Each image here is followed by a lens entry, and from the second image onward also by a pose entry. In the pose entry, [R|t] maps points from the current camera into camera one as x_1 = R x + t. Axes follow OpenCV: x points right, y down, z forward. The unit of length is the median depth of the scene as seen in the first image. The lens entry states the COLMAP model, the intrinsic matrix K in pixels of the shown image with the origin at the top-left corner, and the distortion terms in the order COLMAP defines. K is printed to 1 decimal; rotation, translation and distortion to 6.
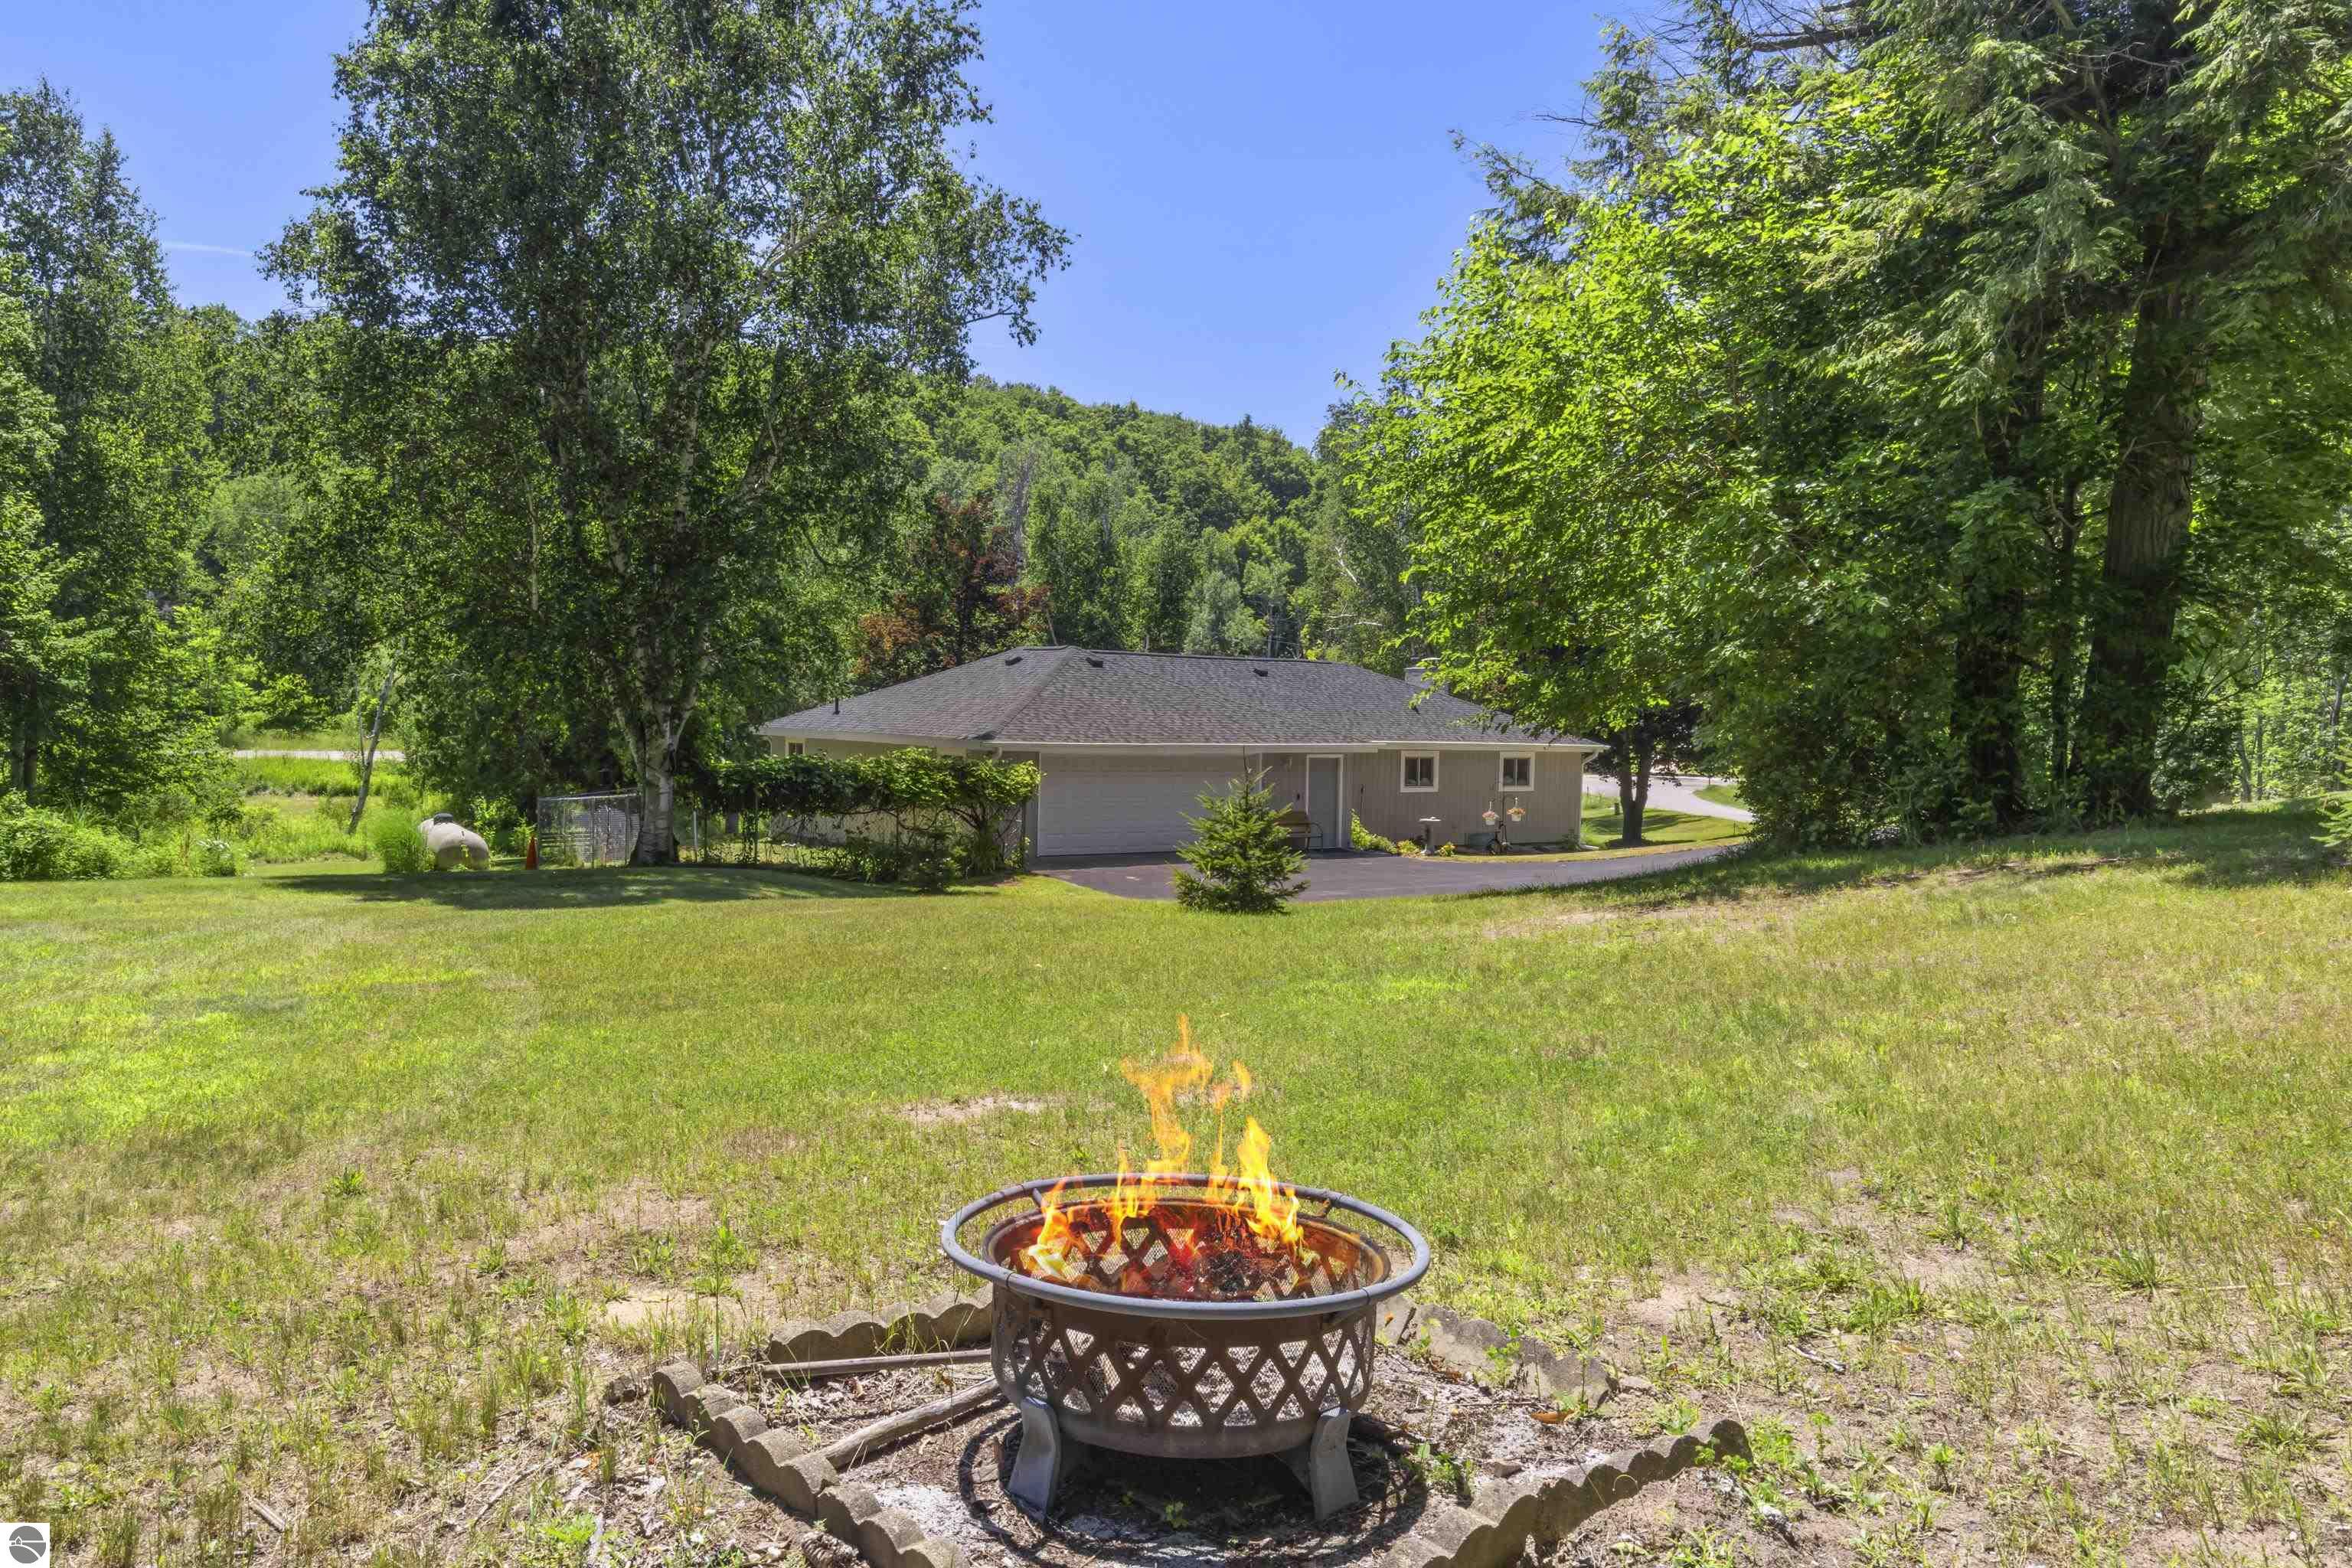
lens RADIAL K [[1527.4, 0, 1138.4], [0, 1527.4, 792.8], [0, 0, 1]] dist [0.071552, 0.000098]
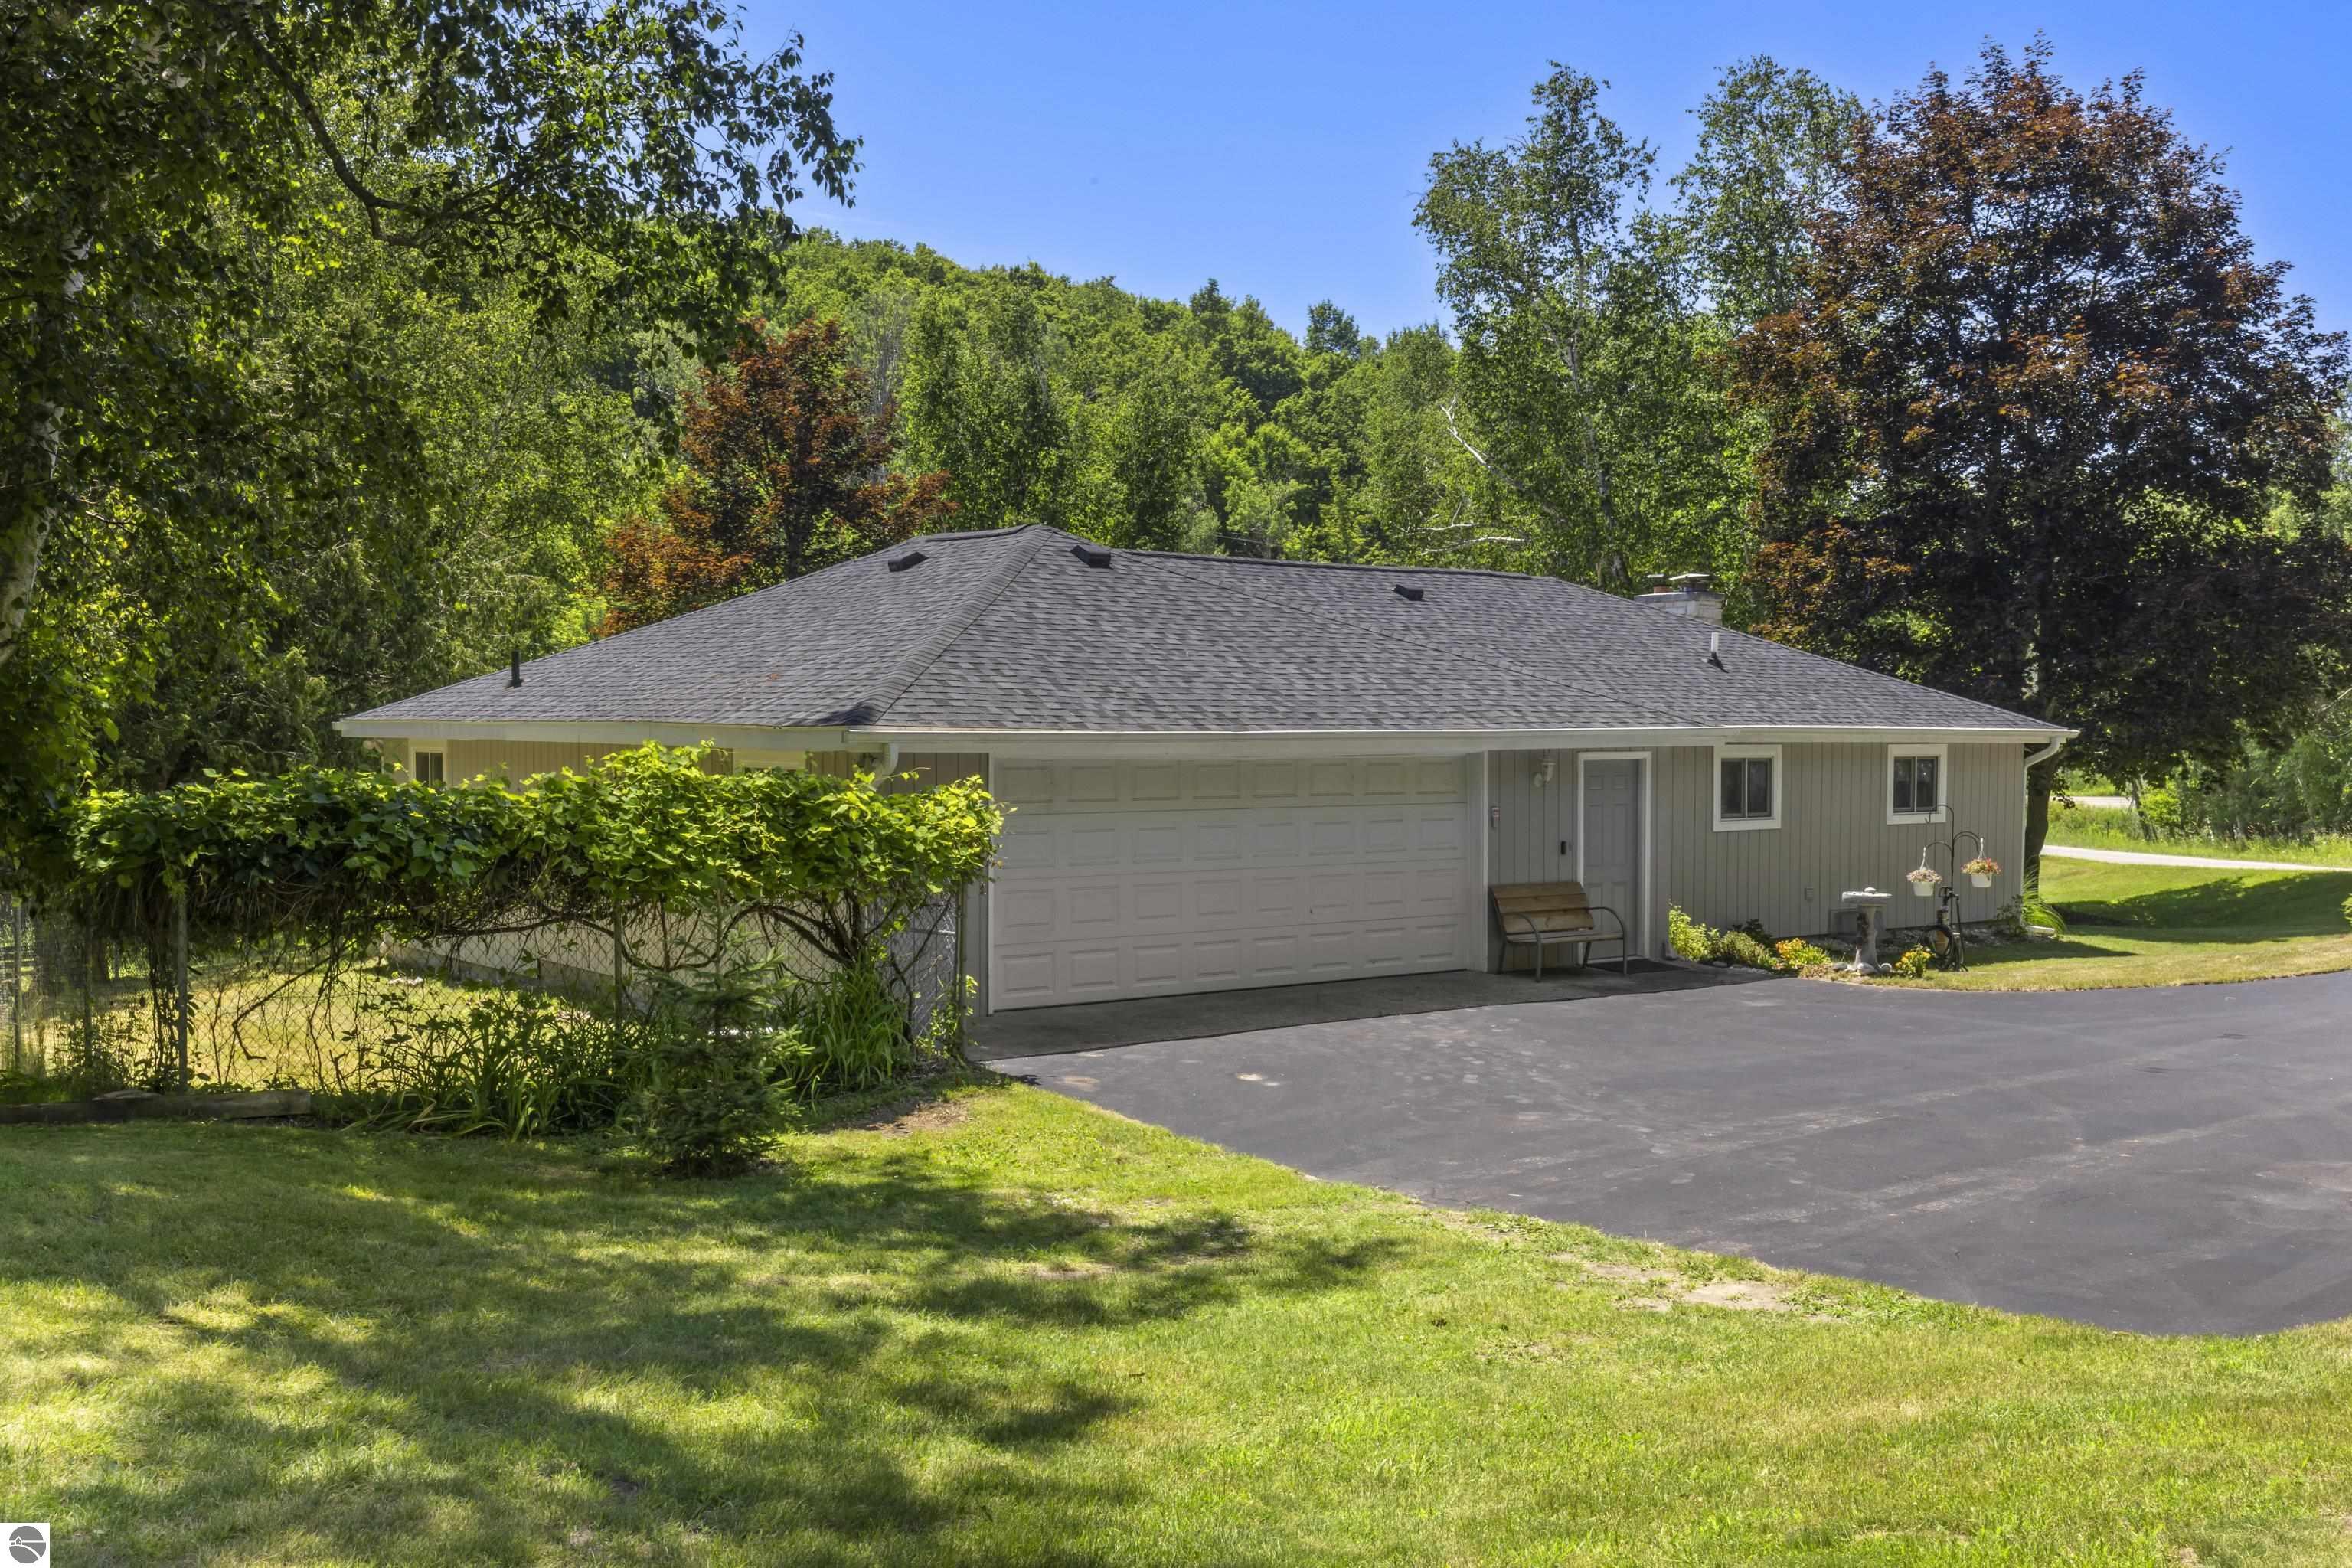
lens RADIAL K [[2102.7, 0, 1176.0], [0, 2102.7, 784.0], [0, 0, 1]] dist [-0.005597, -0.001804]
pose [[0.997806, -0.020737, 0.062870, -0.040948], [0.022133, 0.999522, -0.021588, -0.004876], [-0.062392, 0.022933, 0.997788, 0.361582]]
